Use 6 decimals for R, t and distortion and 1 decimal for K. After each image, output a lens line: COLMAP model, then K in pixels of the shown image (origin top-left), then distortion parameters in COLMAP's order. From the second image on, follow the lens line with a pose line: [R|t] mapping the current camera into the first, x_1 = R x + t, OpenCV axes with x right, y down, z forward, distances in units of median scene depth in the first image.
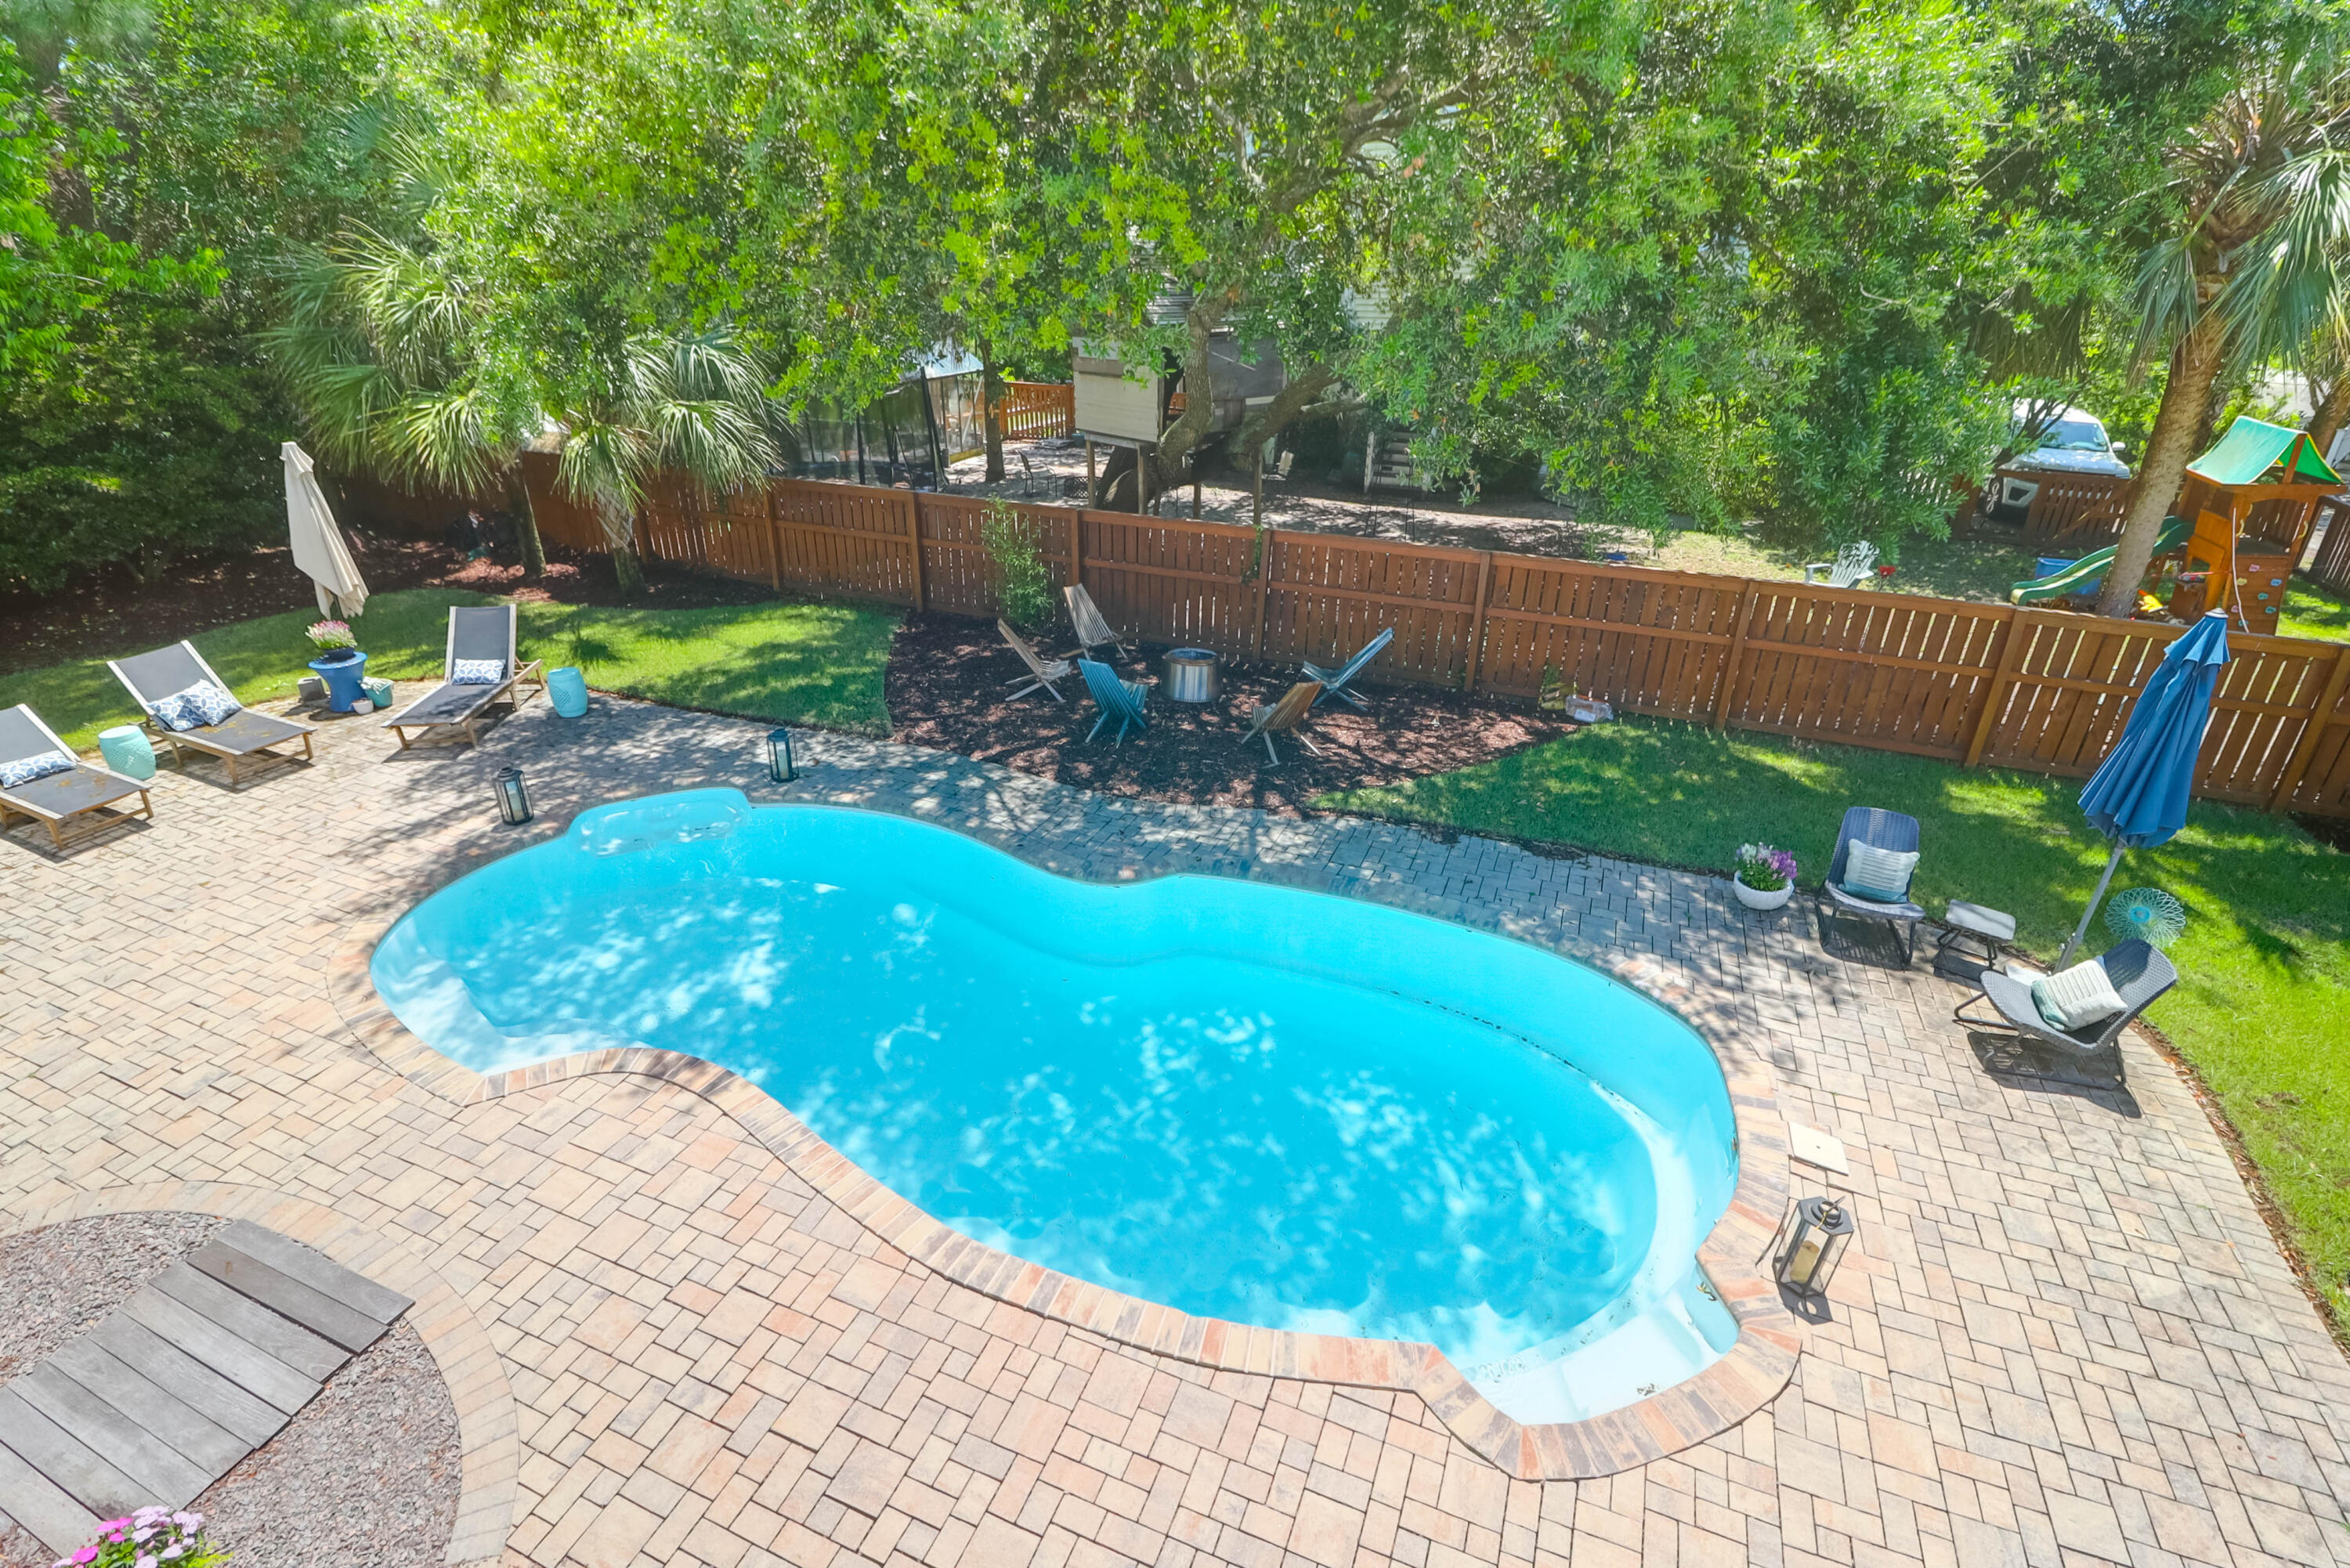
lens RADIAL K [[1084.9, 0, 1169.5], [0, 1084.9, 787.8], [0, 0, 1]] dist [0.001752, -0.013509]
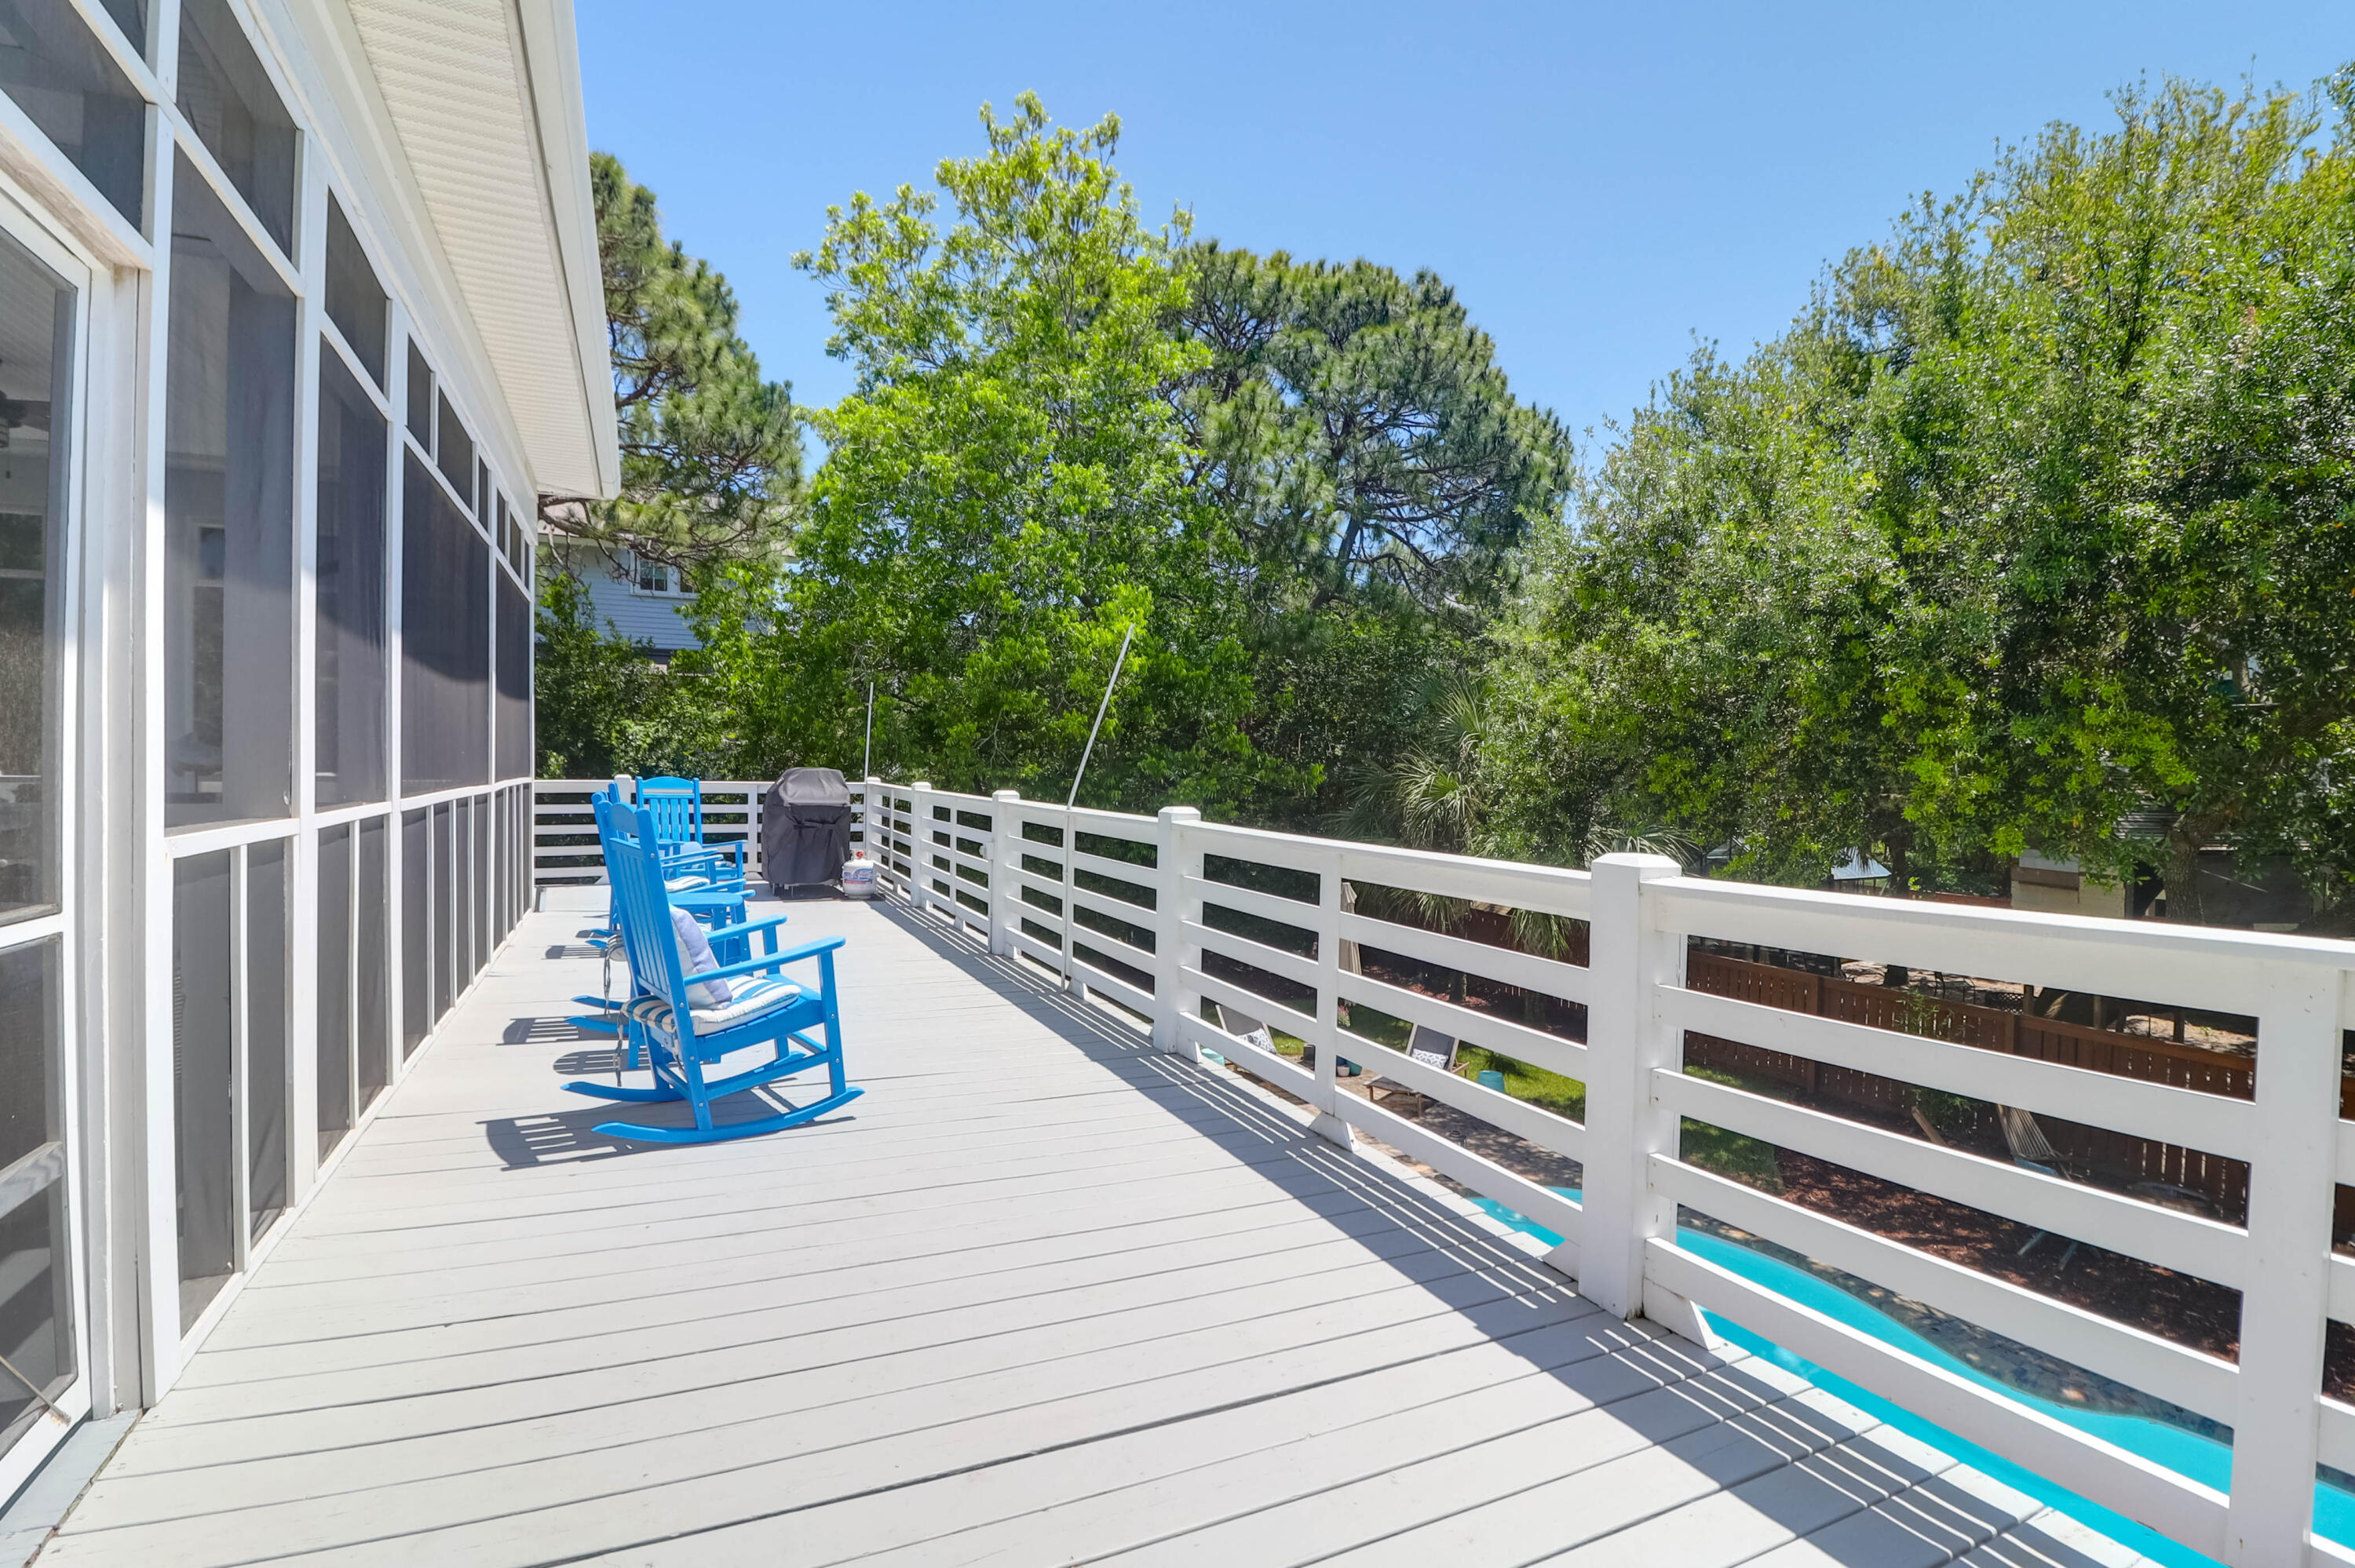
lens RADIAL K [[1087.2, 0, 1172.0], [0, 1087.2, 787.8], [0, 0, 1]] dist [0.001752, -0.013509]
pose [[0.745399, 0.012311, -0.666505, -0.007596], [-0.291741, 0.905020, -0.309557, 0.102286], [0.599390, 0.425190, 0.678193, -0.232361]]
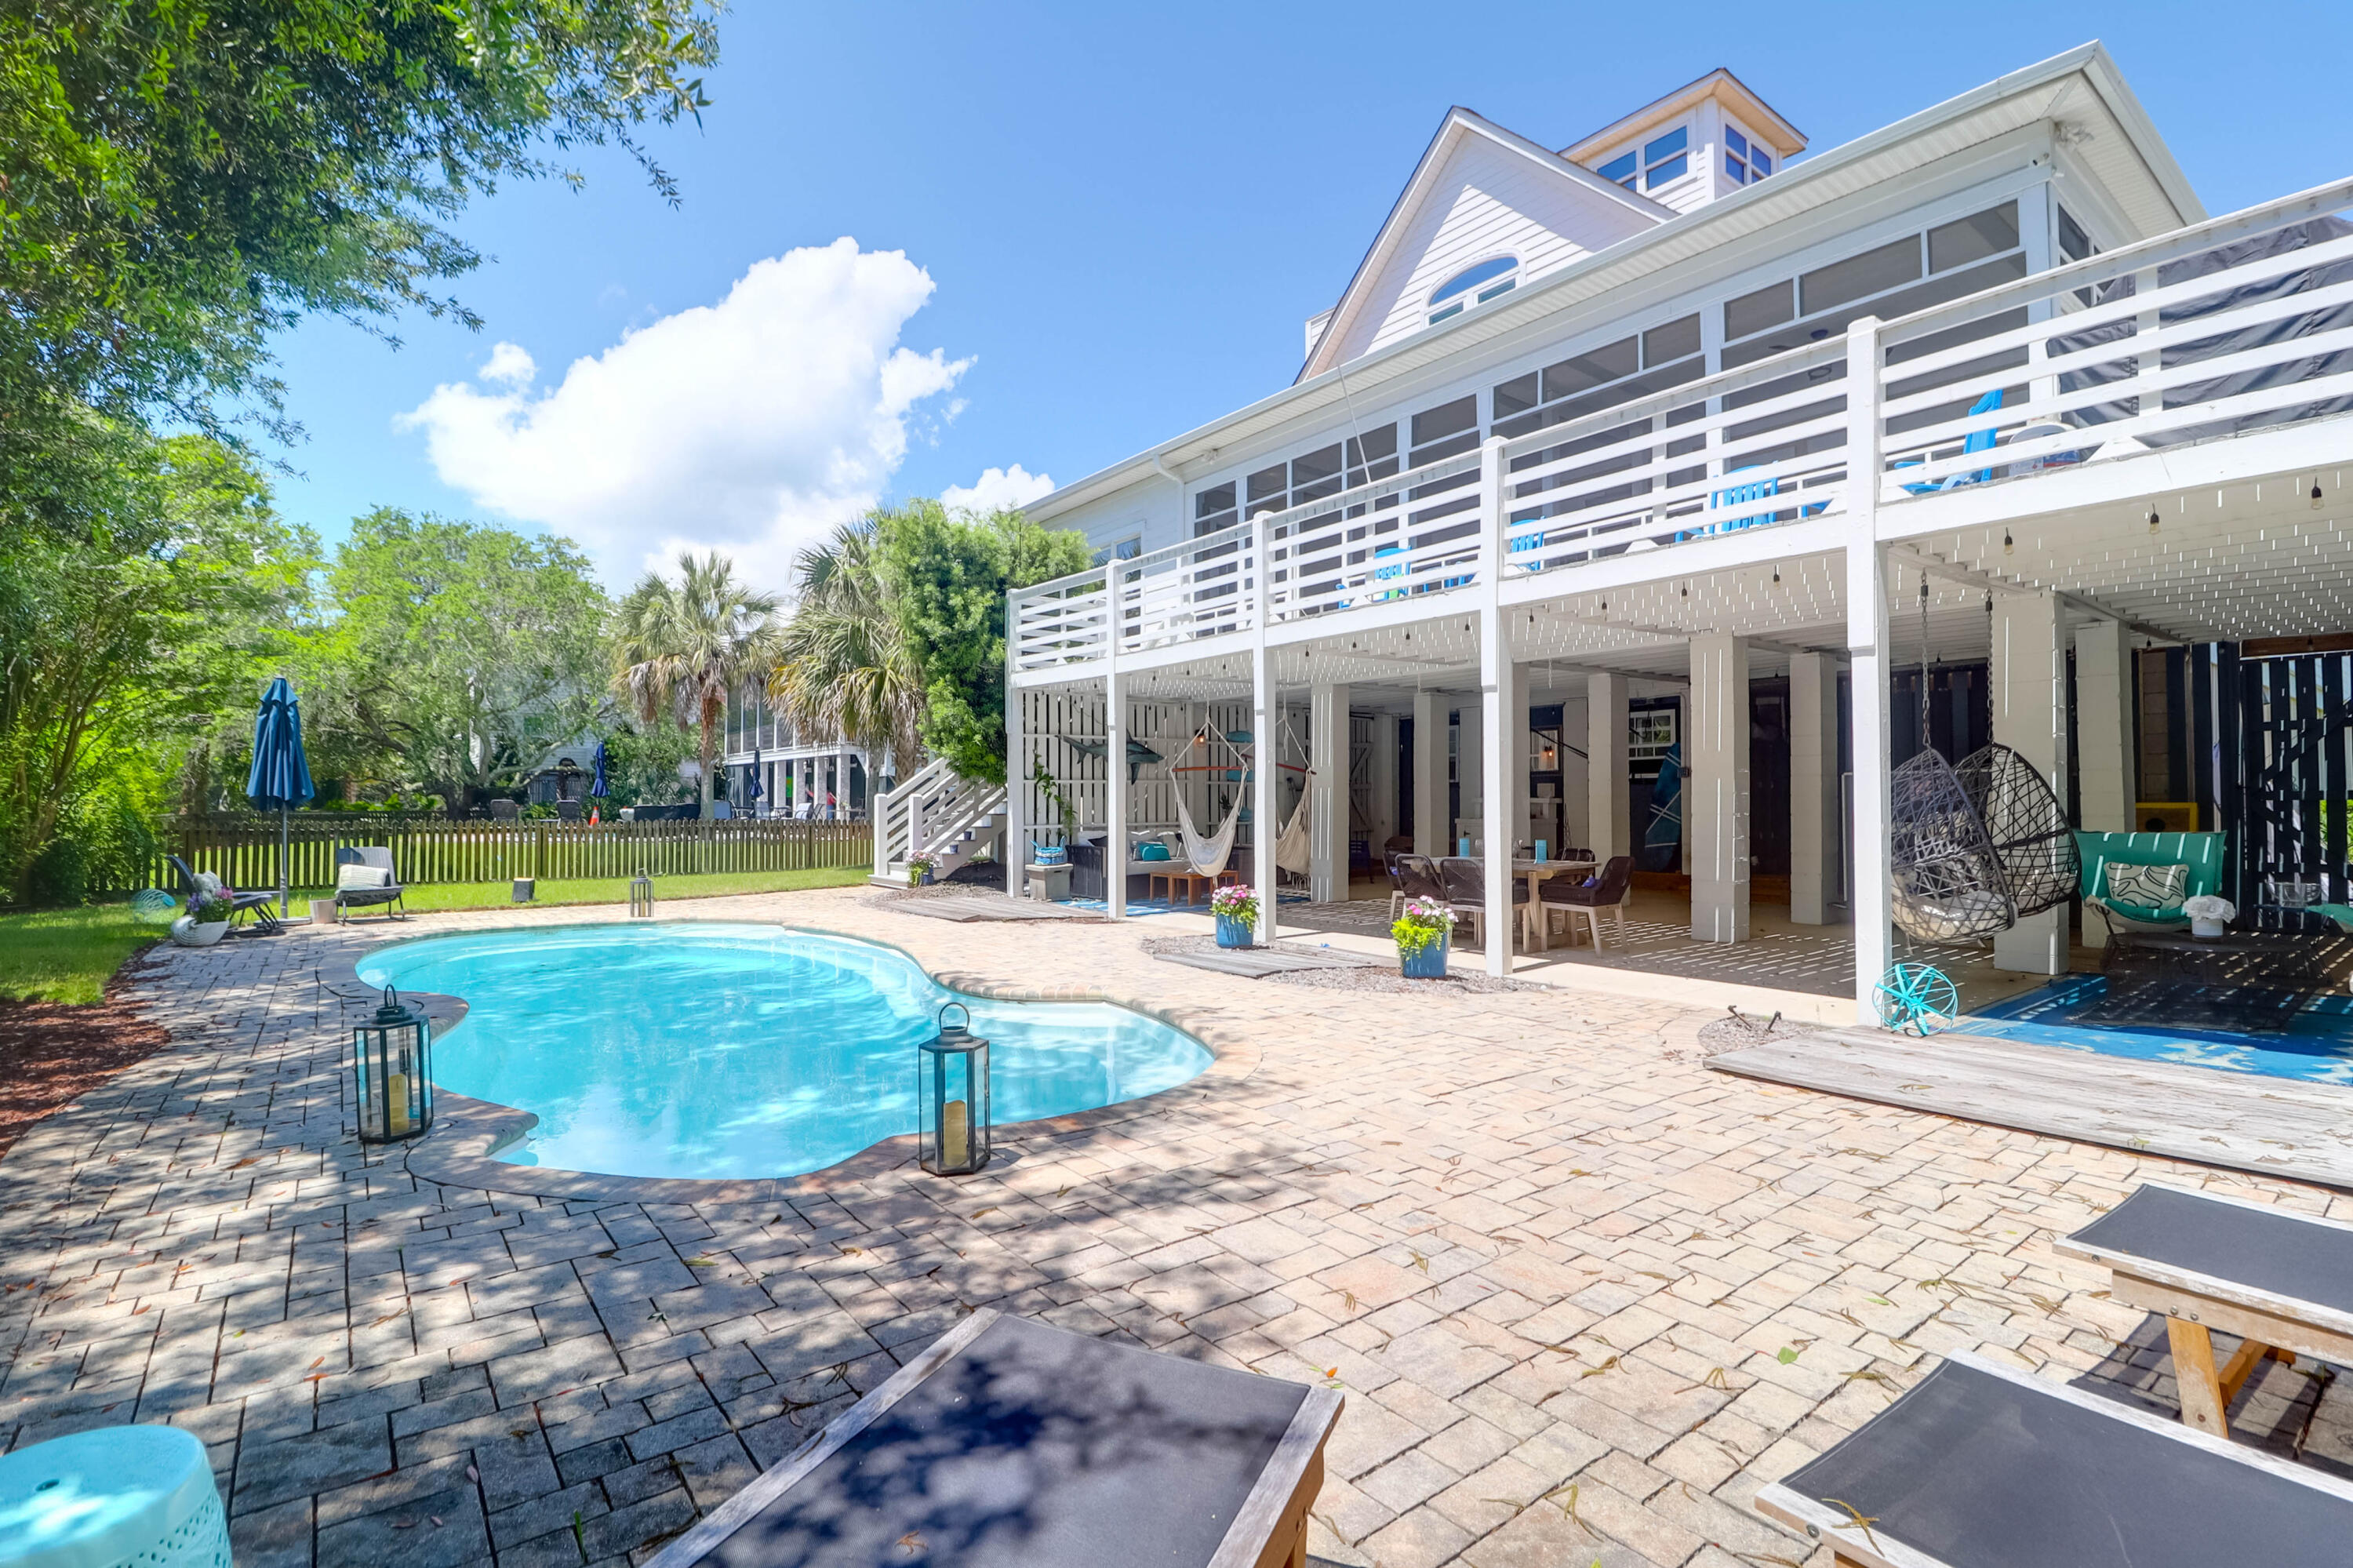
lens RADIAL K [[1086.4, 0, 1171.0], [0, 1086.4, 787.8], [0, 0, 1]] dist [0.001752, -0.013509]
pose [[-0.865753, -0.000500, 0.500471, -0.840707], [0.213361, 0.904203, 0.369991, -0.224566], [-0.452713, 0.427102, -0.782710, 1.174384]]
